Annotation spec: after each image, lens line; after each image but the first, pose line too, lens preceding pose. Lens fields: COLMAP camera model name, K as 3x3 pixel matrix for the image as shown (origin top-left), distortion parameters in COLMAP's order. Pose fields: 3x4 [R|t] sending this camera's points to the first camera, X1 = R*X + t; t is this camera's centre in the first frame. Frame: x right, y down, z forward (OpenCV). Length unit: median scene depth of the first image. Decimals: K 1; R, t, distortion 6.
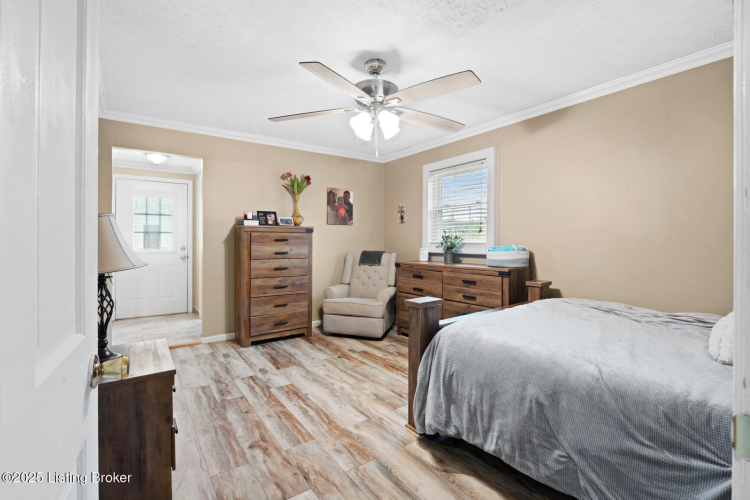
lens RADIAL K [[338.6, 0, 373.1], [0, 338.6, 247.9], [0, 0, 1]] dist [-0.000350, 0.000188]
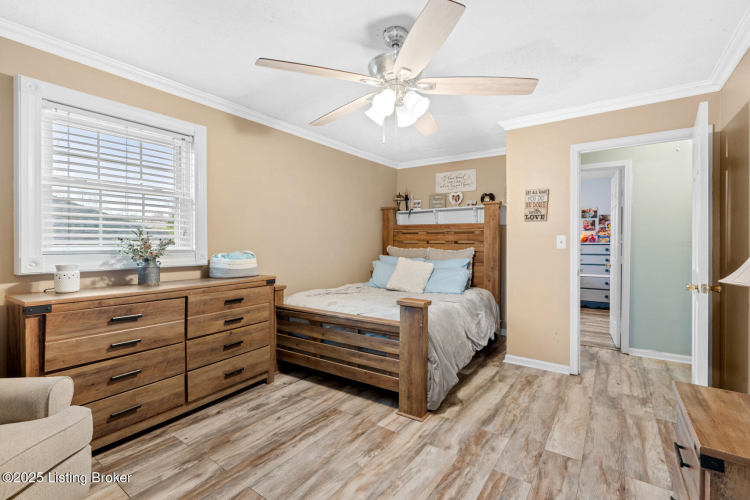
lens RADIAL K [[338.6, 0, 373.1], [0, 338.6, 247.9], [0, 0, 1]] dist [-0.000350, 0.000188]
pose [[-0.327522, -0.009947, 0.944791, -0.801525], [0.022339, 0.999584, 0.018268, -0.038222], [-0.944579, 0.027089, -0.327163, 1.393590]]
